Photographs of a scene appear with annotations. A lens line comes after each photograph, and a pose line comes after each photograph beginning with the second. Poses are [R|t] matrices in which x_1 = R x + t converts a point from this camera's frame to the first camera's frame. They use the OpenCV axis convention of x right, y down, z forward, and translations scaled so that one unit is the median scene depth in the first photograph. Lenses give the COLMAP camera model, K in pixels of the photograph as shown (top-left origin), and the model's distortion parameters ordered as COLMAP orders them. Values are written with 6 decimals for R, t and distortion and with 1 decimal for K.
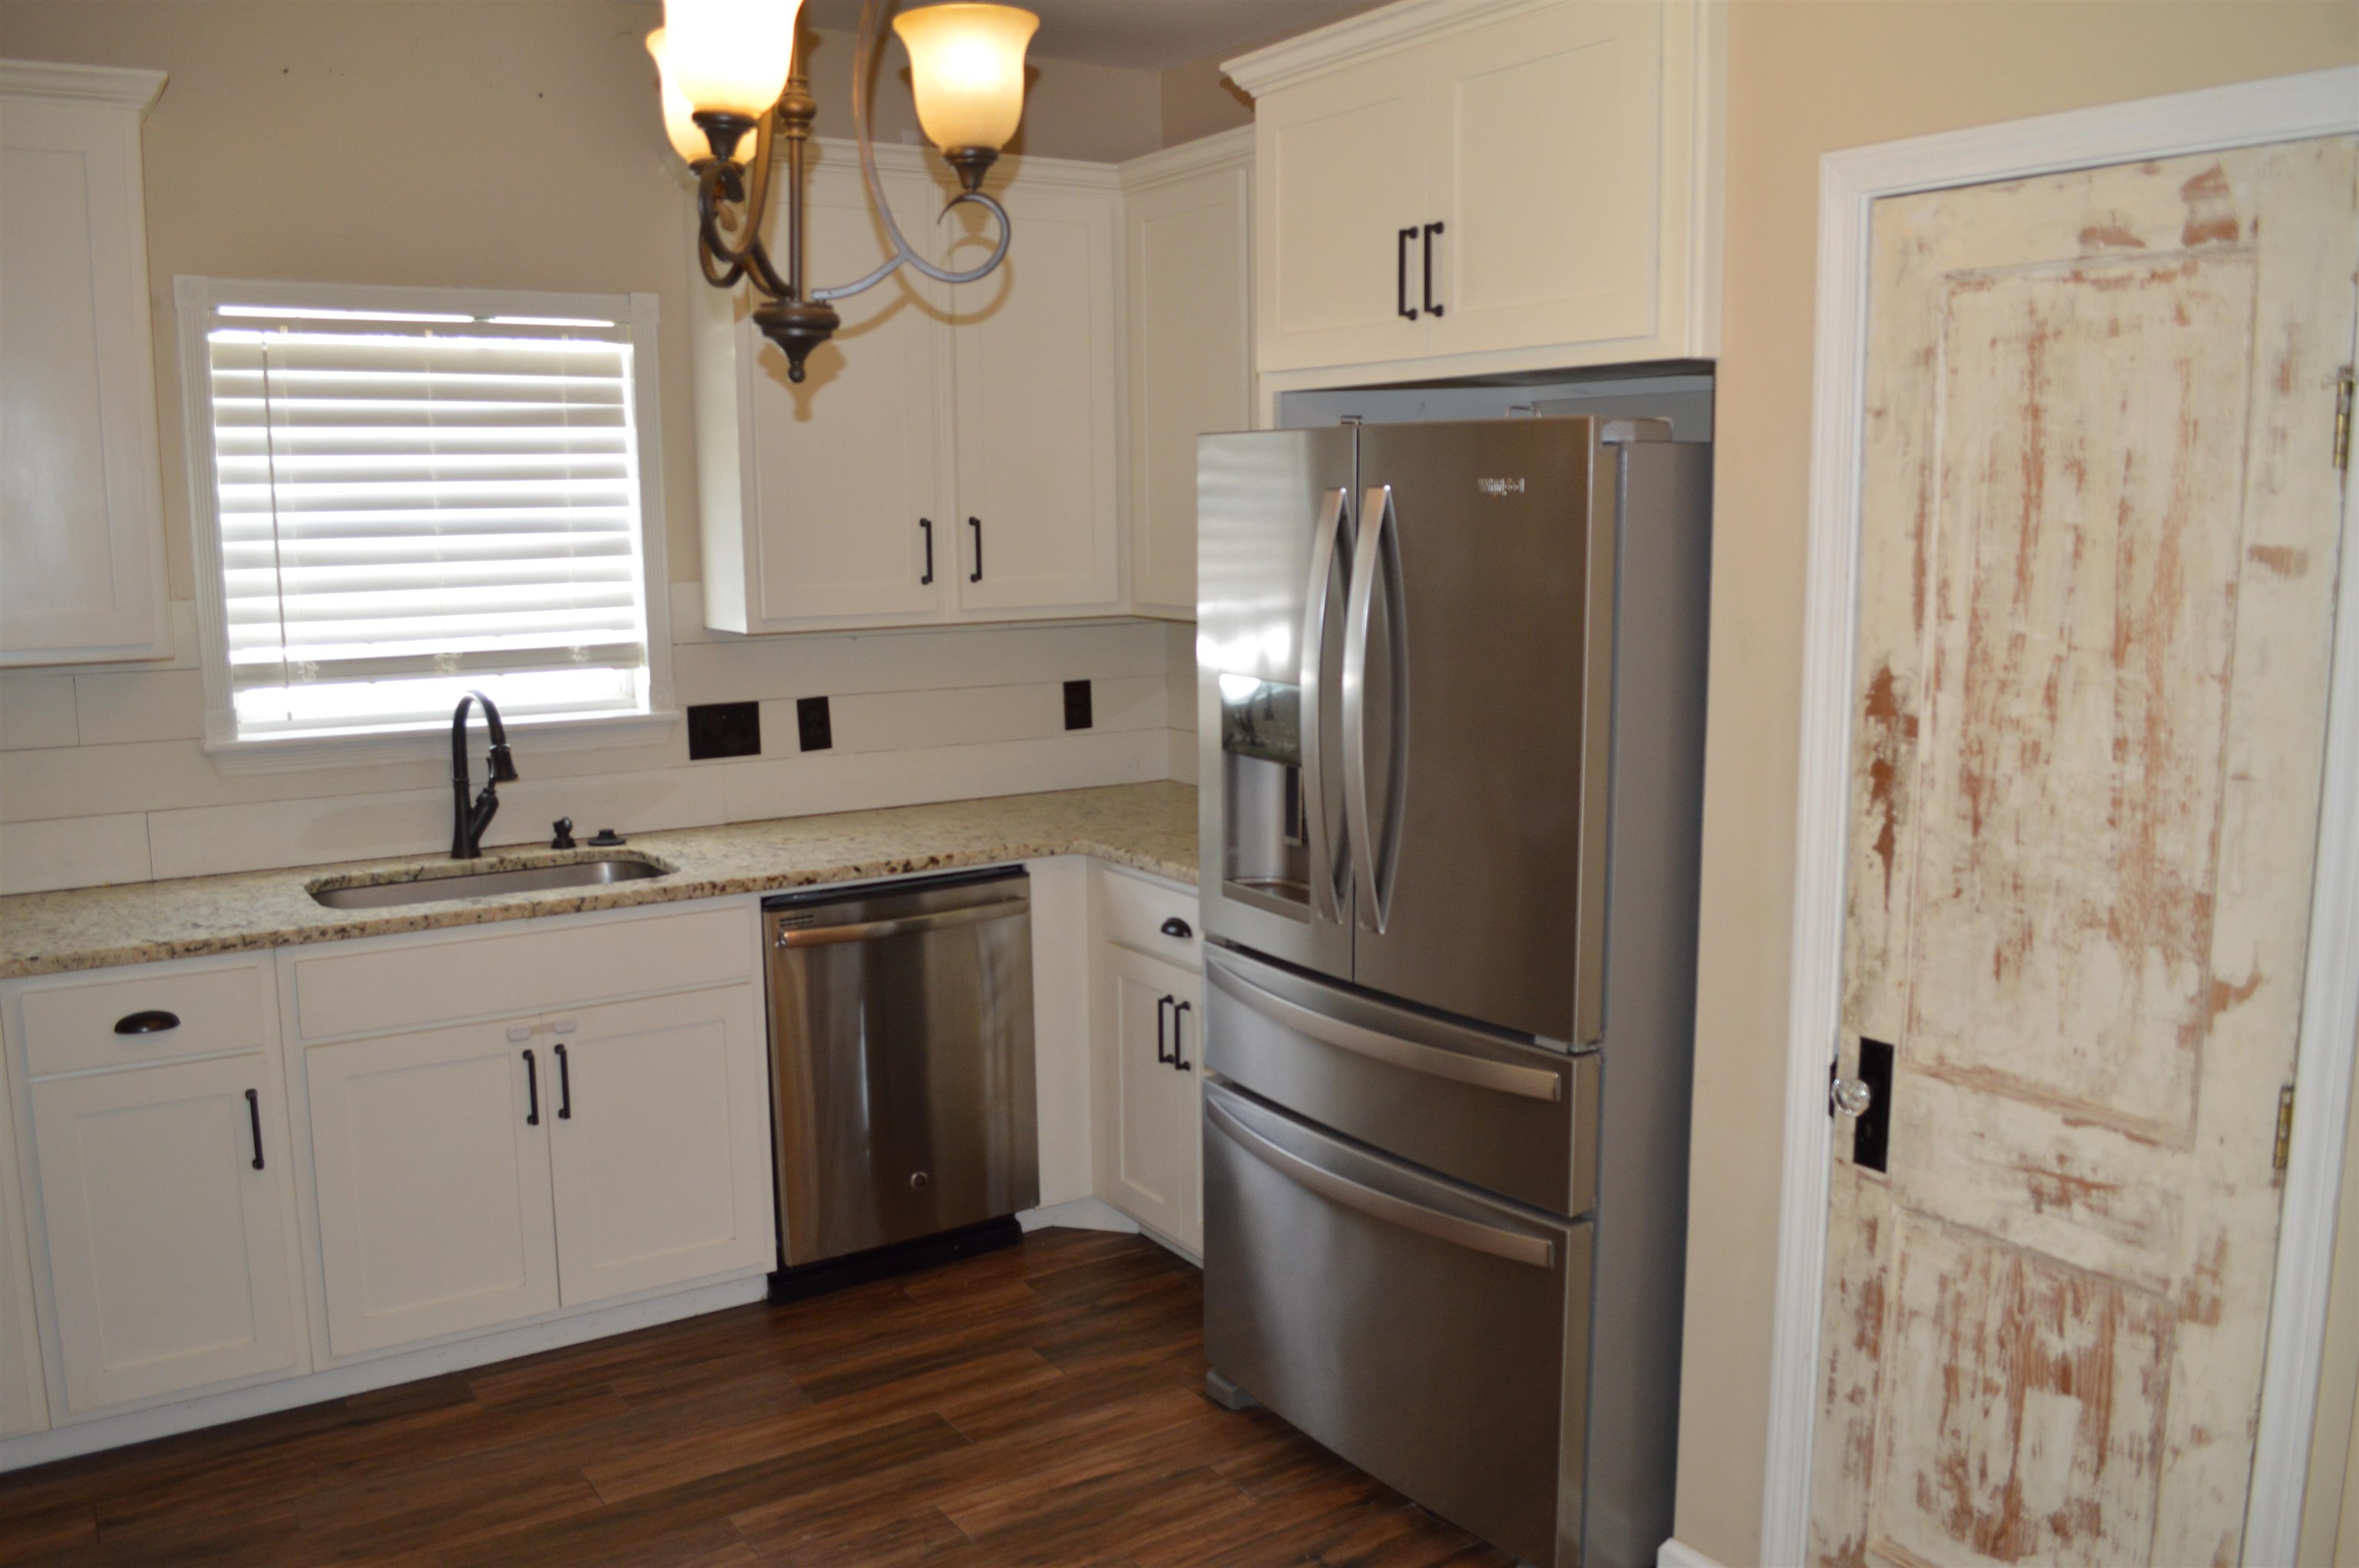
lens RADIAL K [[1881.3, 0, 1179.2], [0, 1881.3, 786.7], [0, 0, 1]] dist [-0.078106, 0.008843]
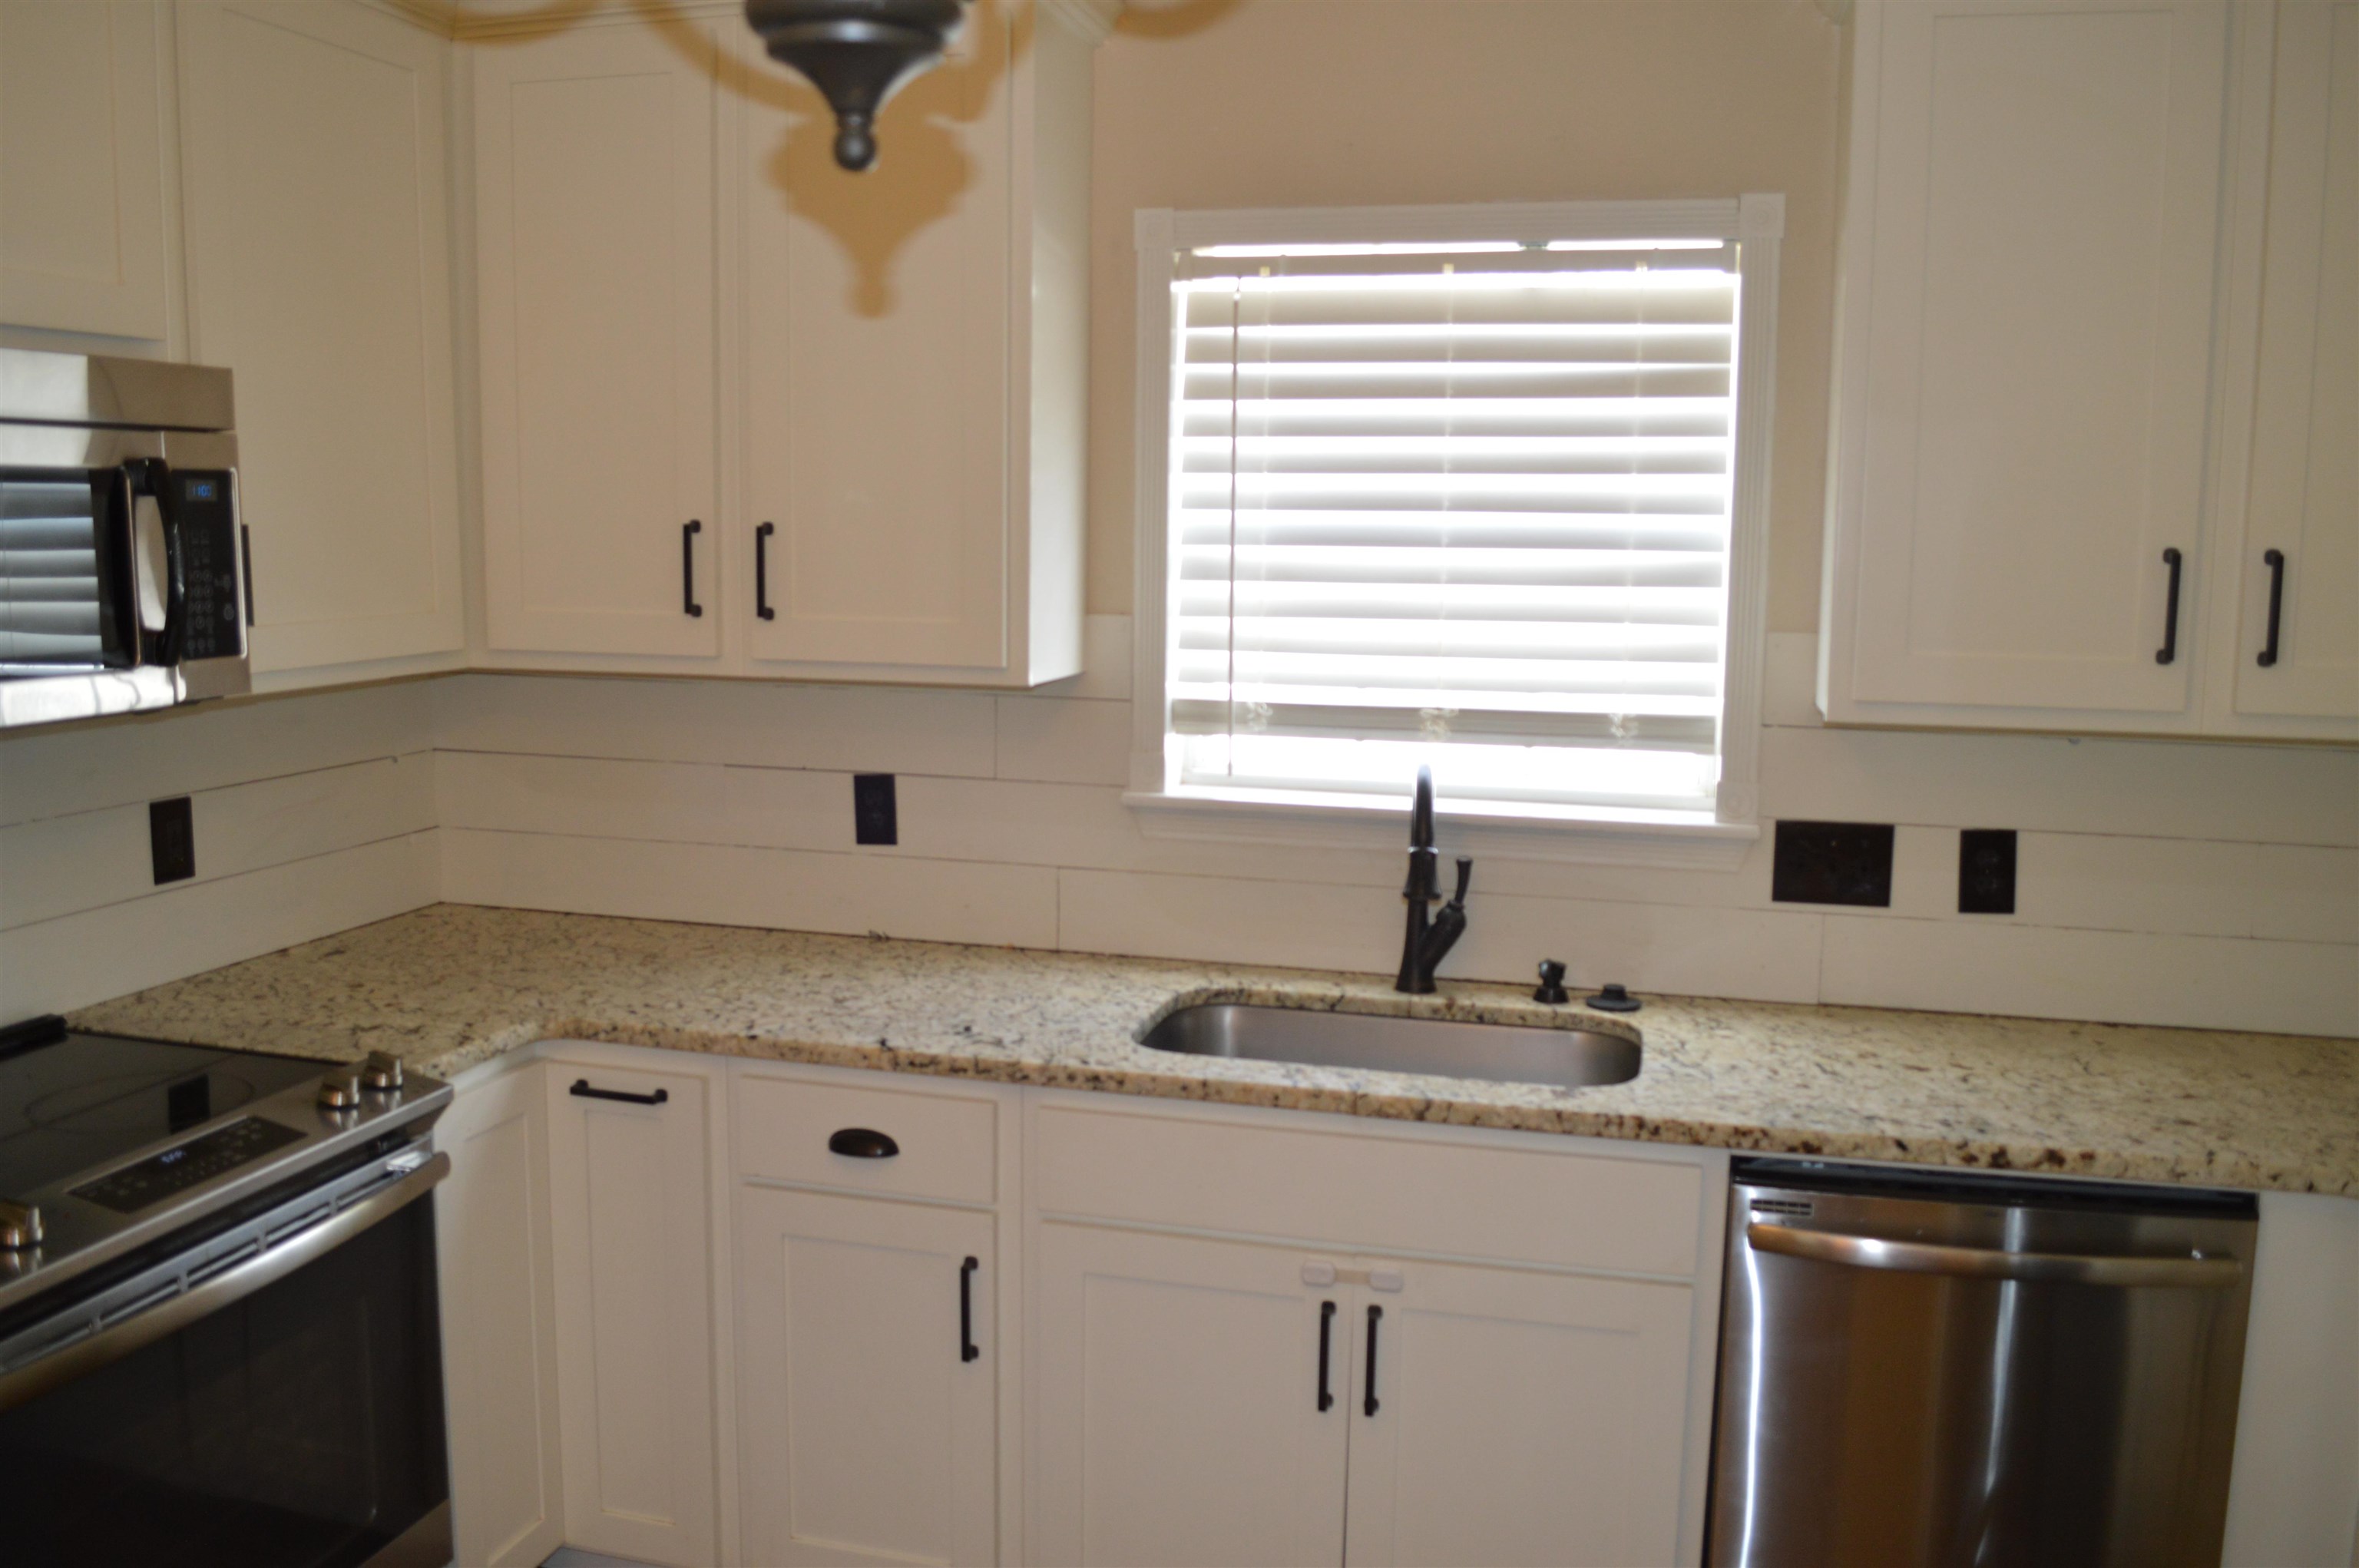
lens RADIAL K [[1881.3, 0, 1182.0], [0, 1881.3, 796.4], [0, 0, 1]] dist [-0.078106, 0.008843]
pose [[0.668845, 0.120220, -0.733617, 0.093408], [-0.125106, 0.990965, 0.048333, -0.067025], [0.732800, 0.059452, 0.677842, 0.471591]]
